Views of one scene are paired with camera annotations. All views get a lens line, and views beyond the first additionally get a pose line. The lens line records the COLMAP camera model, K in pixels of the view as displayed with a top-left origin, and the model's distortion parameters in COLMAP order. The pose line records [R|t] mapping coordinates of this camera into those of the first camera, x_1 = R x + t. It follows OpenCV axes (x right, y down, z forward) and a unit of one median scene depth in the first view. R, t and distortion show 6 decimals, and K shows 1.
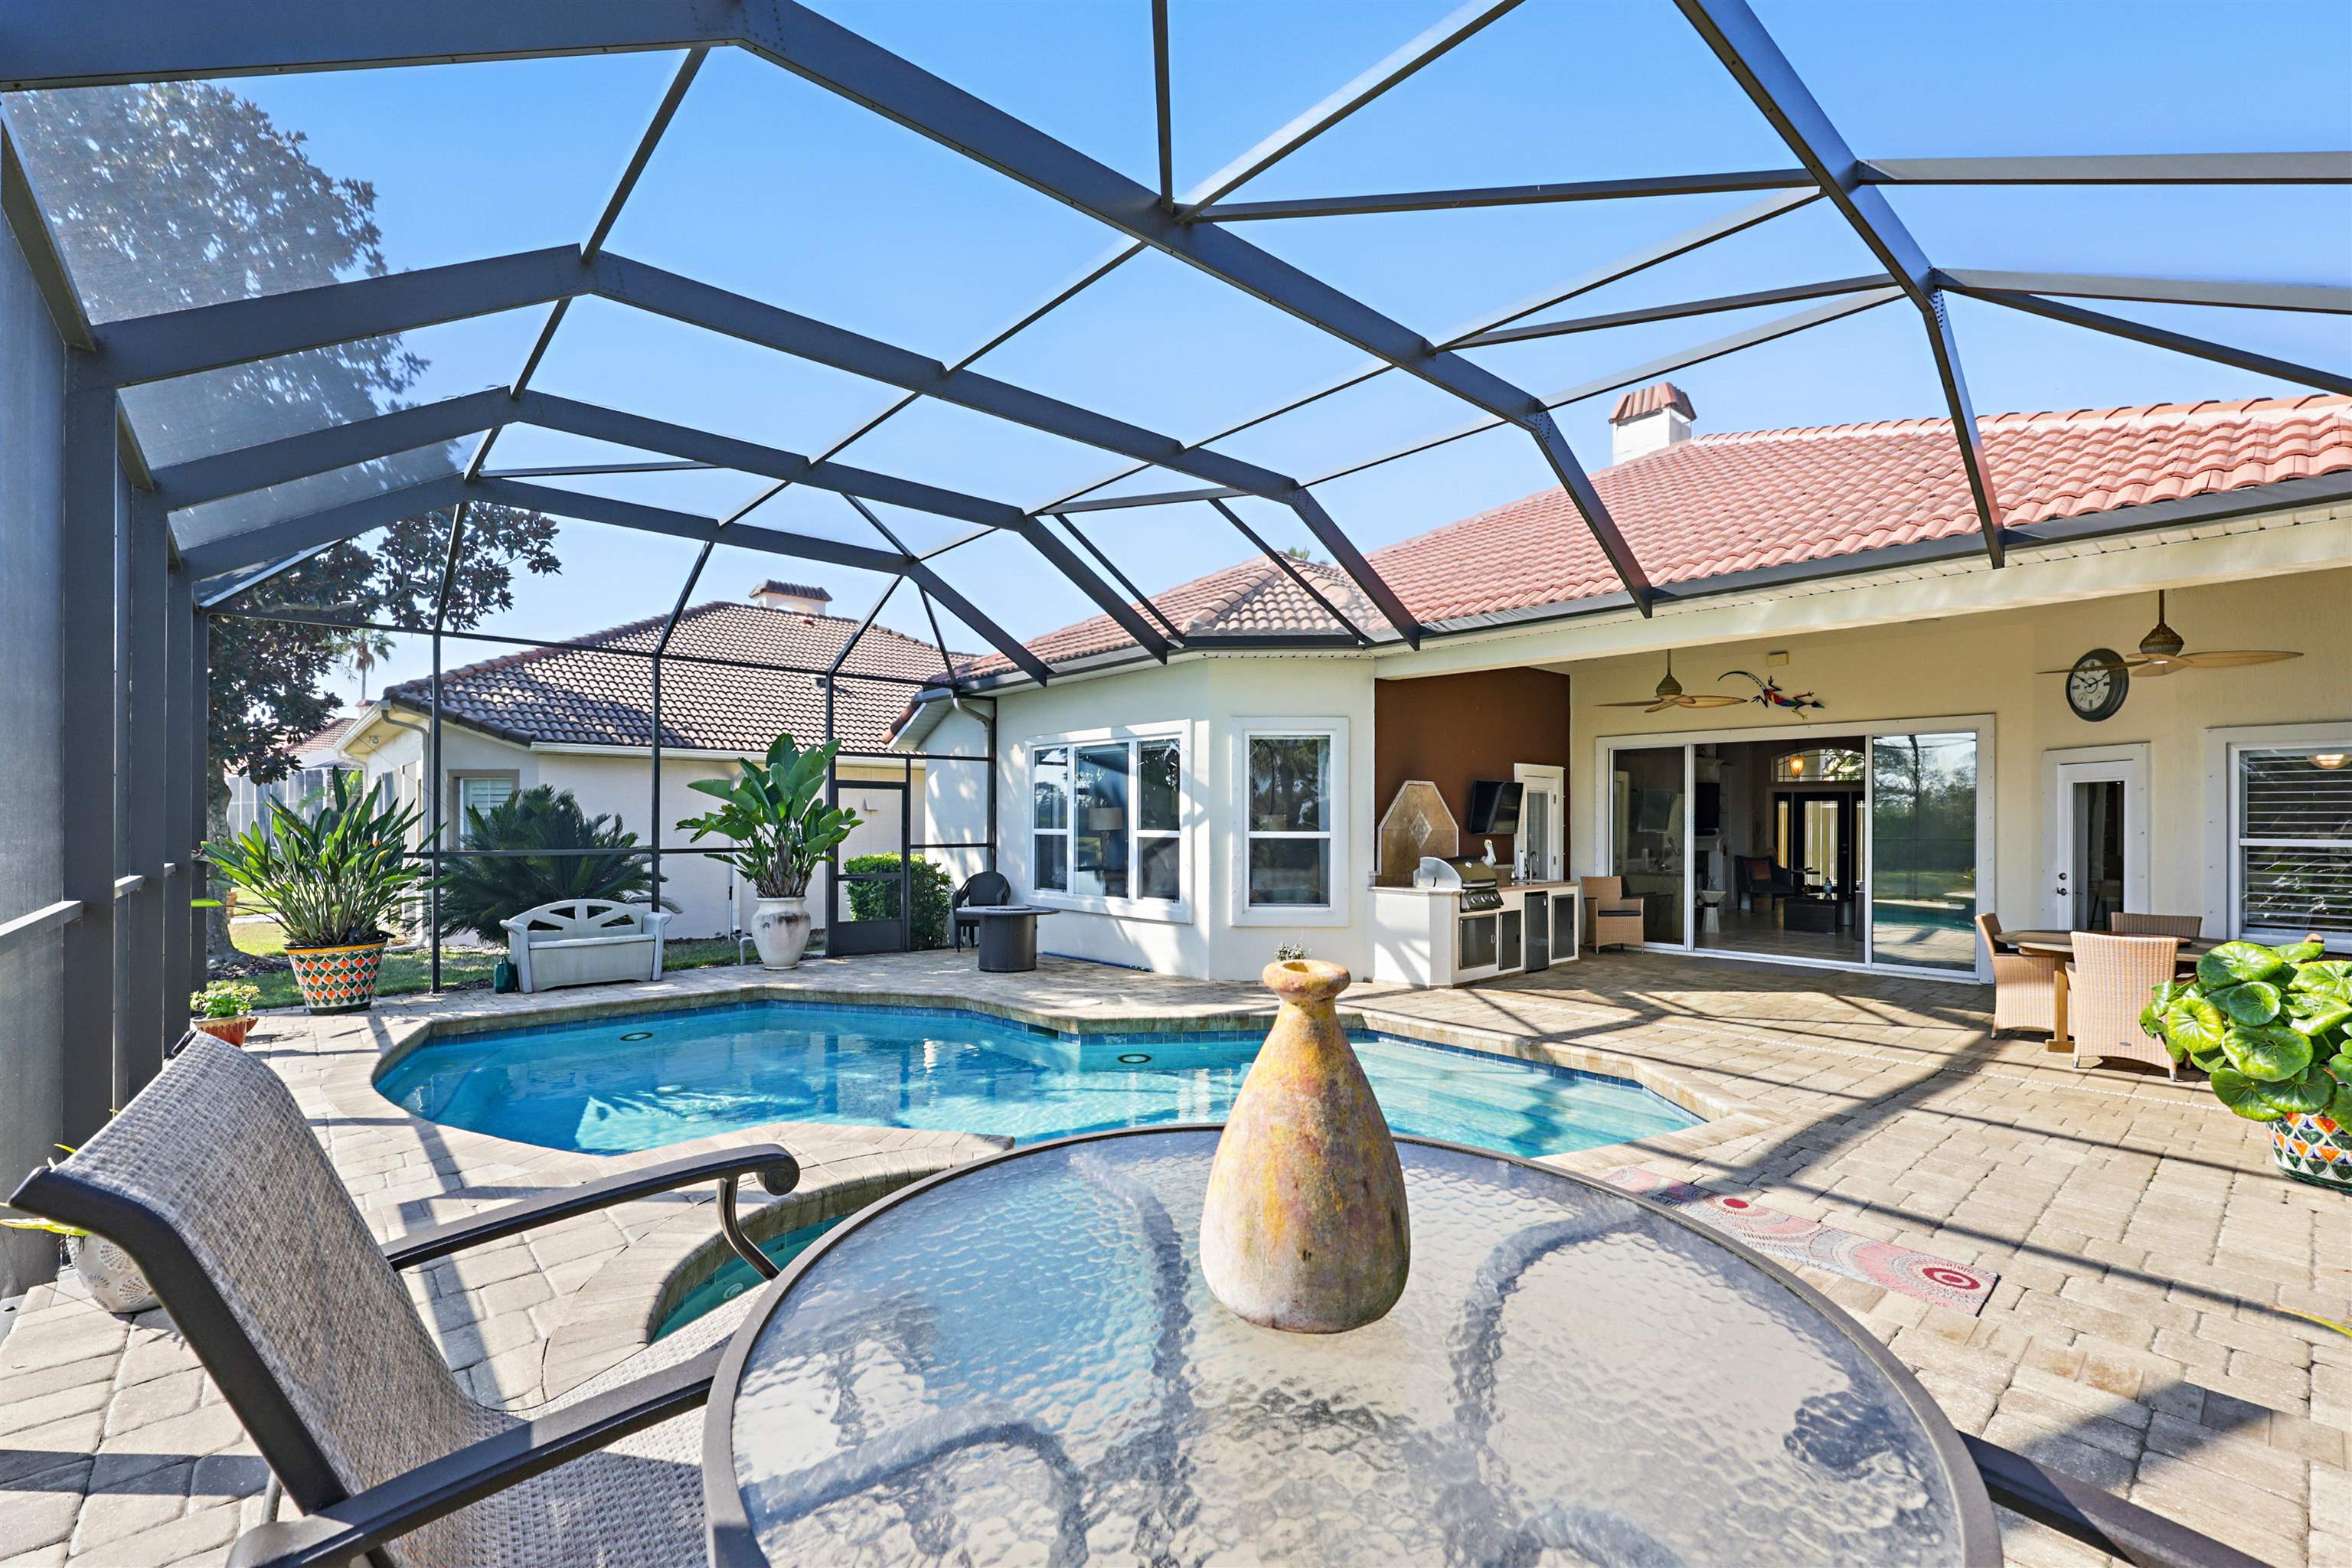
lens RADIAL K [[996.5, 0, 1166.5], [0, 996.5, 805.0], [0, 0, 1]] dist [-0.001601, 0.000315]
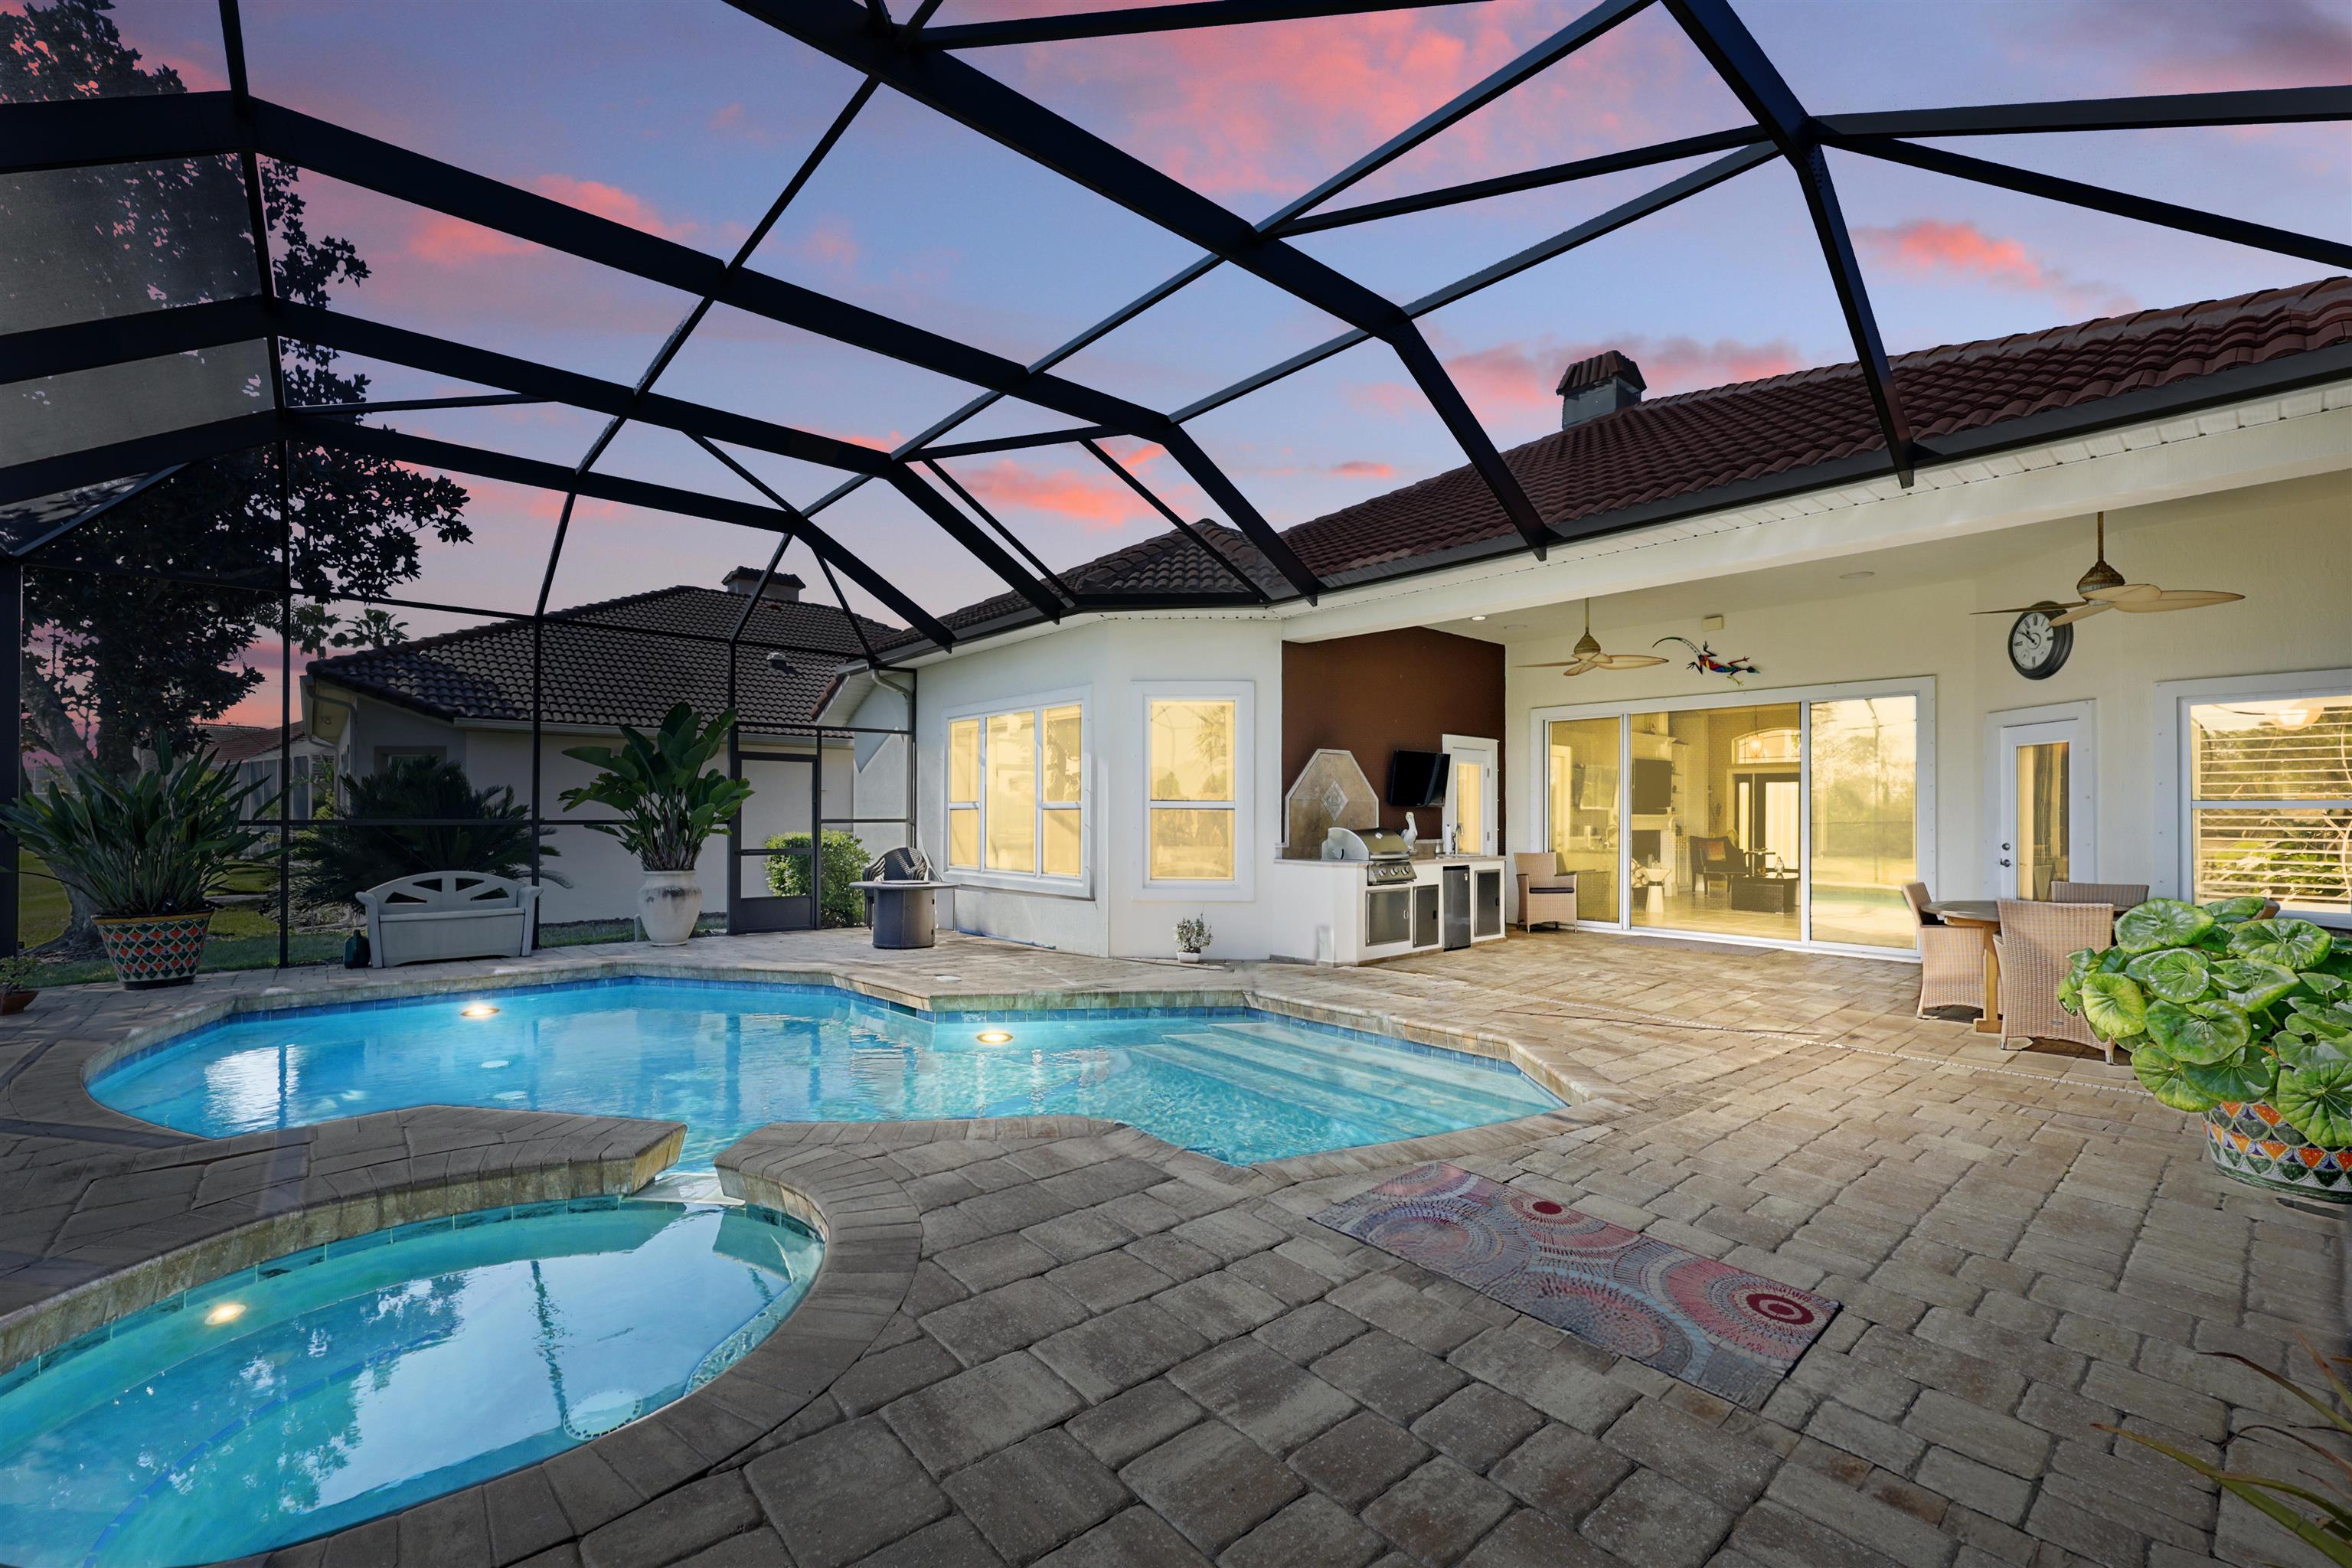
lens RADIAL K [[964.1, 0, 1163.3], [0, 964.1, 795.0], [0, 0, 1]] dist [-0.000384, 0.000394]
pose [[0.999962, 0.000407, -0.008658, 0.108666], [-0.000434, 0.999995, -0.003139, 0.024635], [0.008657, 0.003142, 0.999958, 0.080912]]
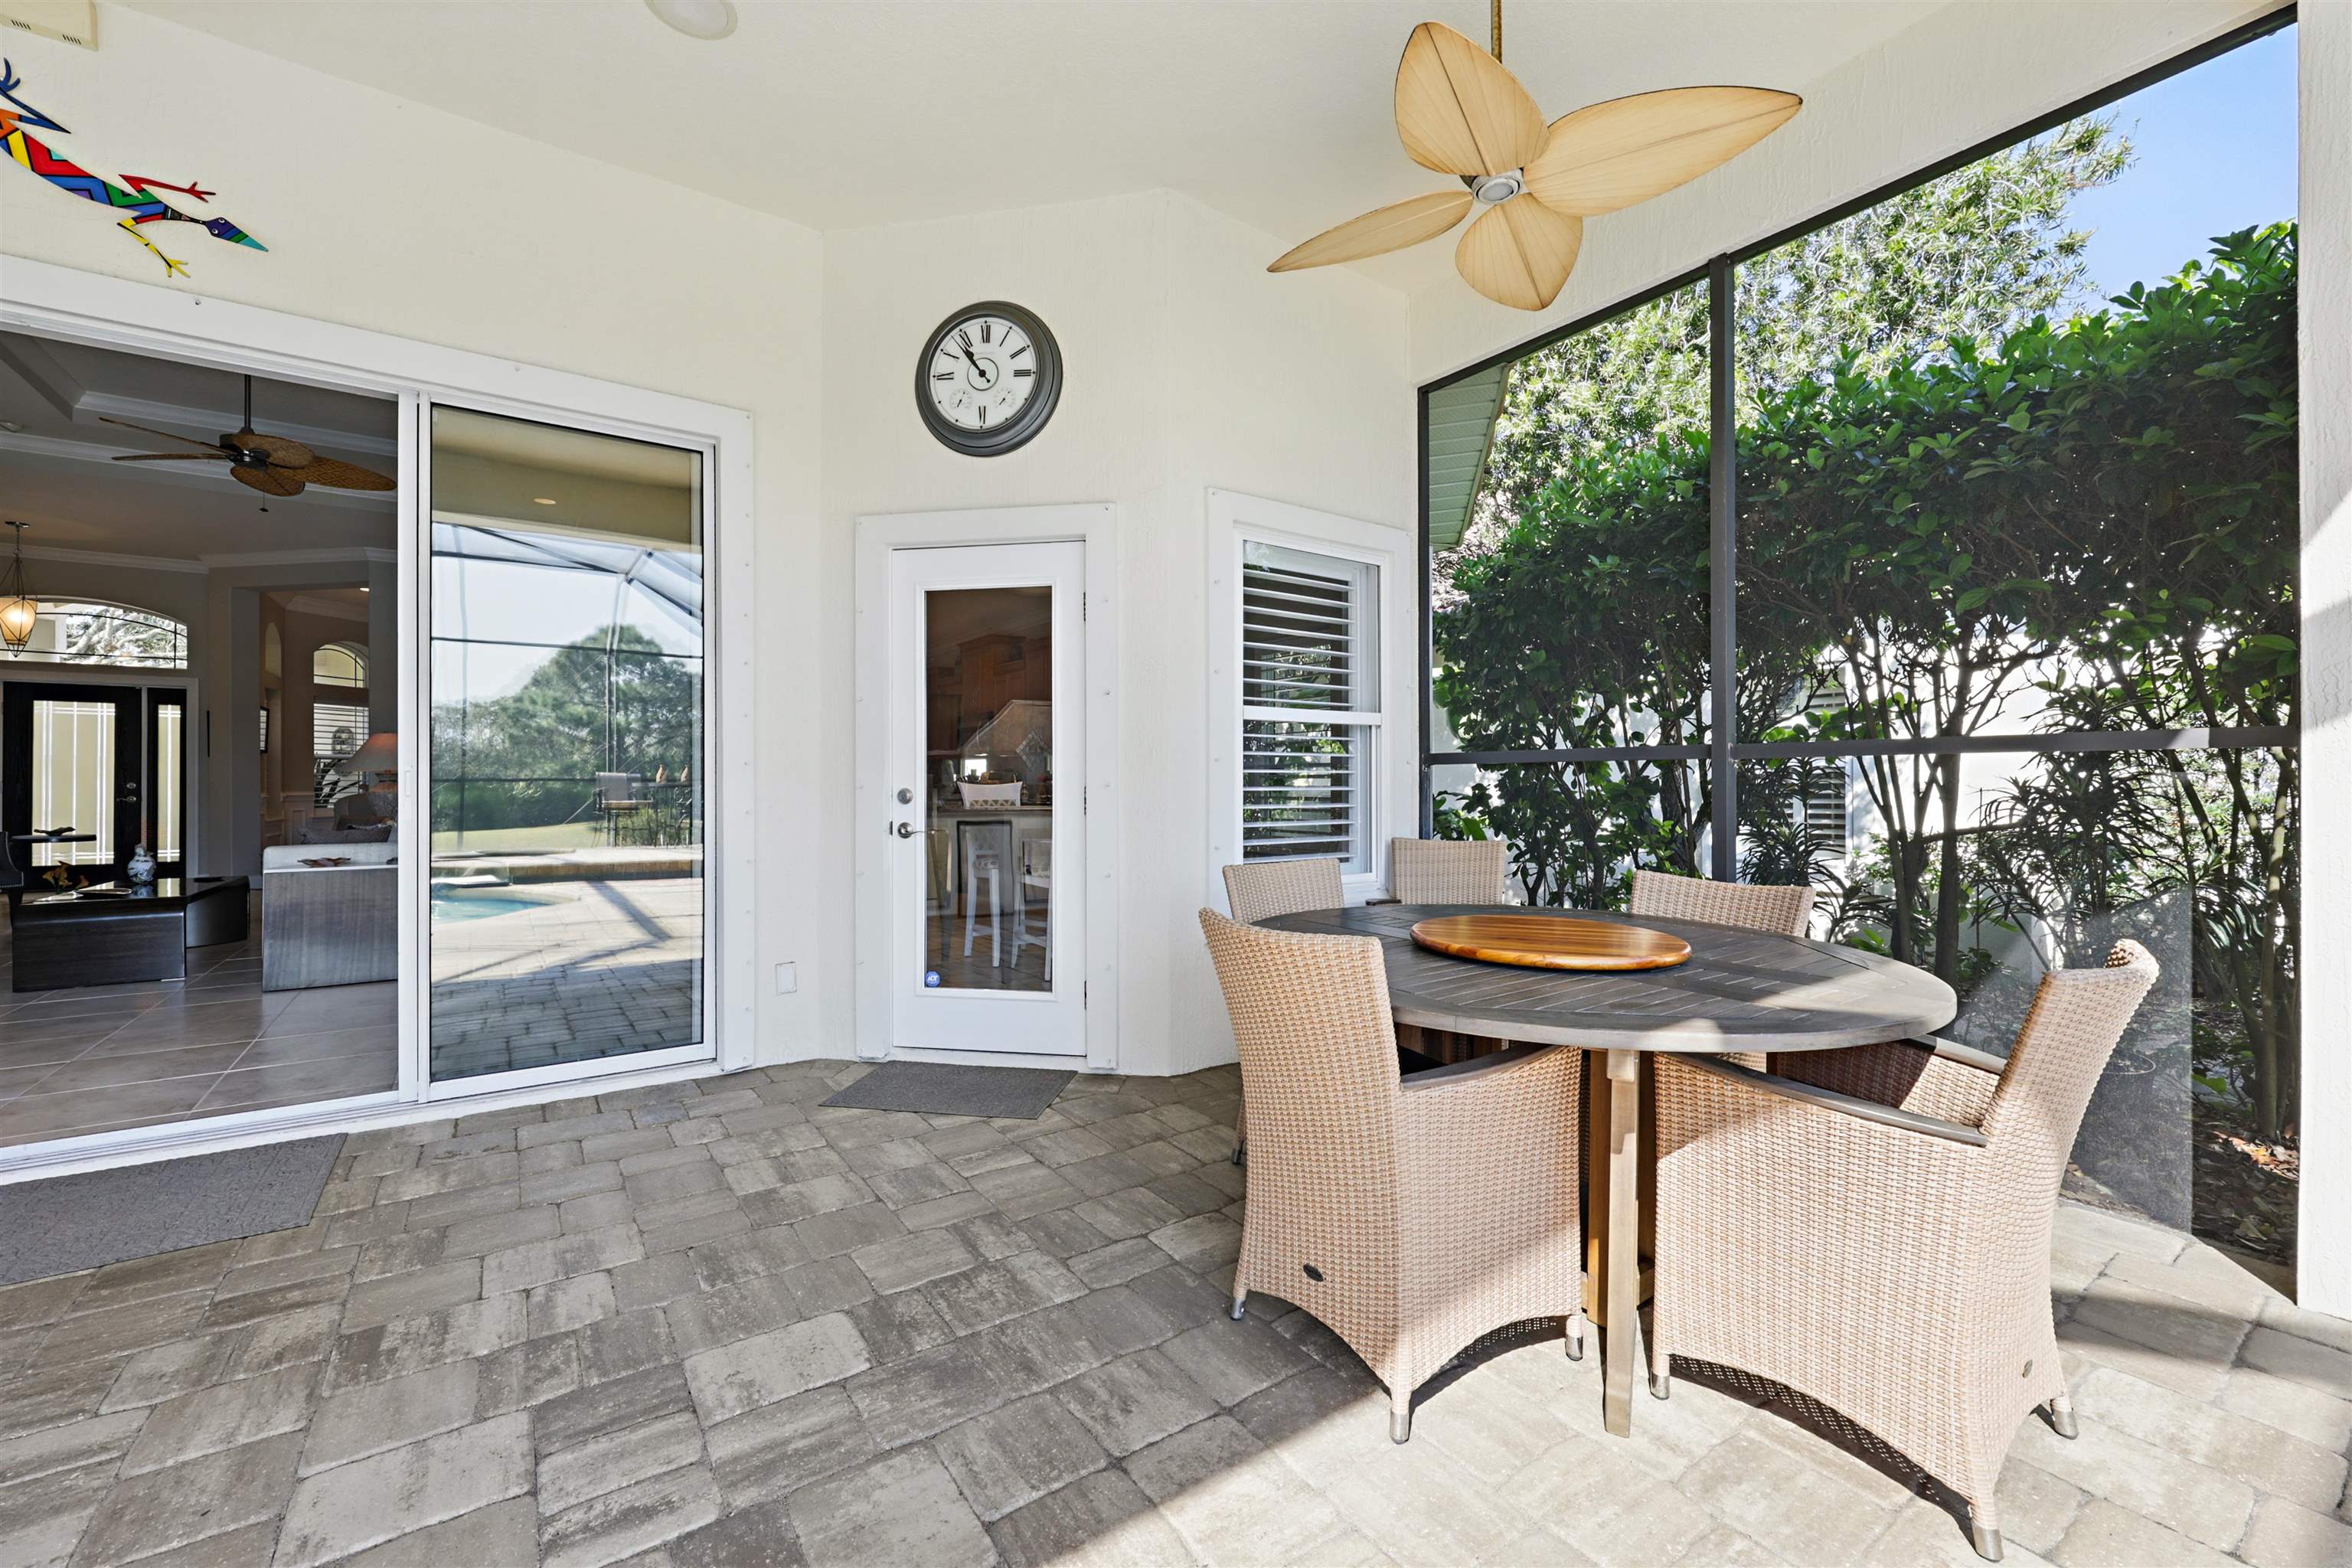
lens RADIAL K [[964.1, 0, 1208.0], [0, 964.1, 773.0], [0, 0, 1]] dist [-0.000384, 0.000394]
pose [[0.094694, 0.004997, 0.995494, 0.450818], [-0.013866, 0.999897, -0.003700, 0.057090], [-0.995410, -0.013453, 0.094754, 0.770568]]
